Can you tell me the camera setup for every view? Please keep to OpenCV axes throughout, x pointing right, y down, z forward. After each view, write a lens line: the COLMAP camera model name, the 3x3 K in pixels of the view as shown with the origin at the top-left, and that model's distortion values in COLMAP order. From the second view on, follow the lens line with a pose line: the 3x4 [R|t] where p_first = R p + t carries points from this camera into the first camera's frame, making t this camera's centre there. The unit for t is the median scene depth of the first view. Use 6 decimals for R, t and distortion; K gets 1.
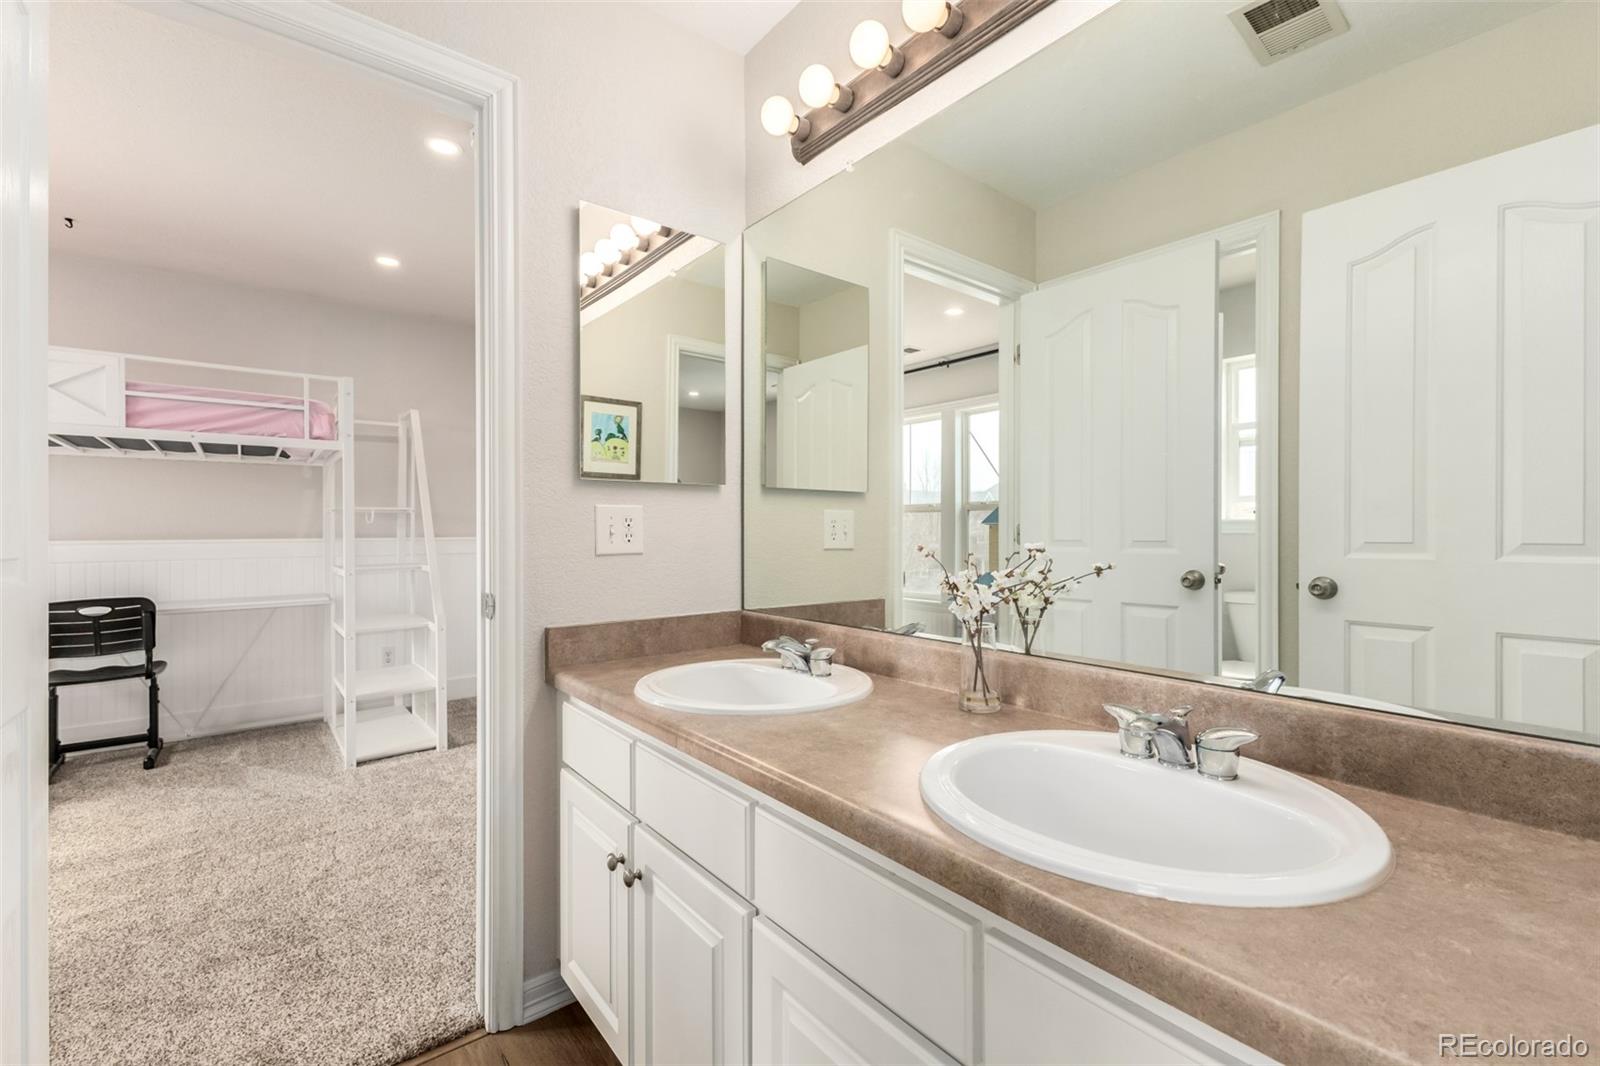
lens RADIAL K [[698.2, 0, 801.7], [0, 698.2, 531.5], [0, 0, 1]] dist [0.009751, -0.001396]
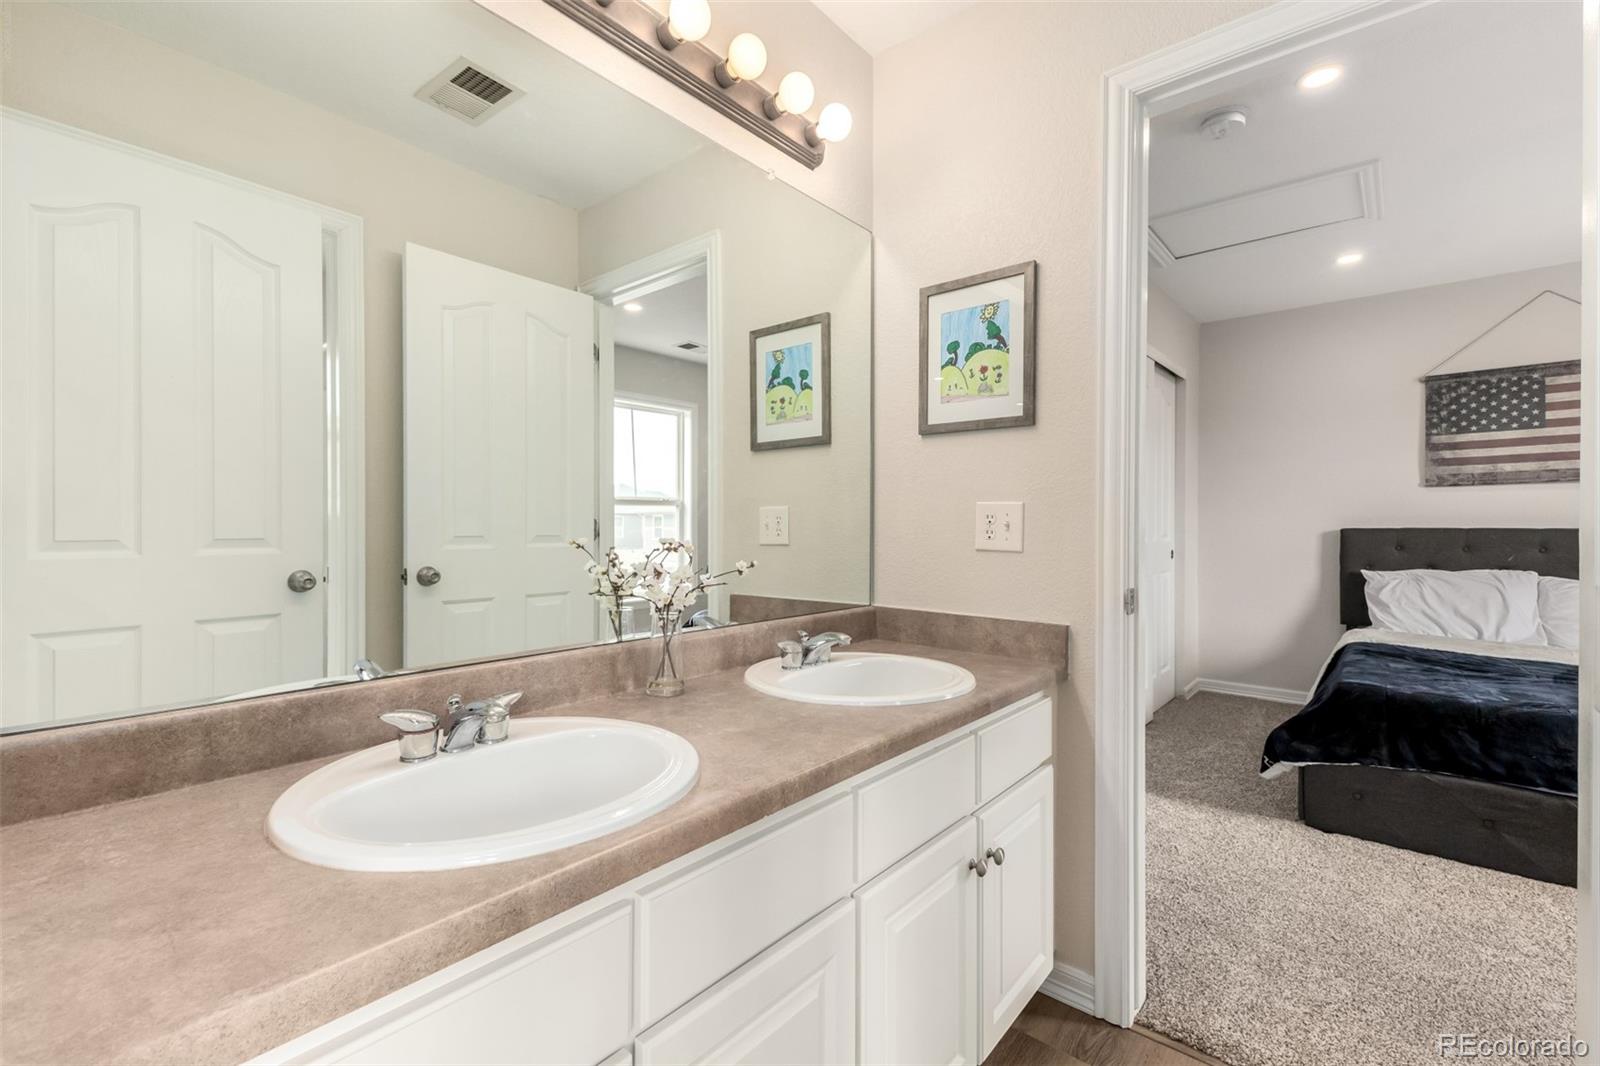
lens RADIAL K [[698.2, 0, 799.9], [0, 698.2, 531.1], [0, 0, 1]] dist [0.009751, -0.001396]
pose [[-0.182576, -0.004509, 0.983181, -0.714564], [-0.000689, 0.999990, 0.004459, 0.000213], [-0.983191, 0.000137, -0.182578, 0.849161]]
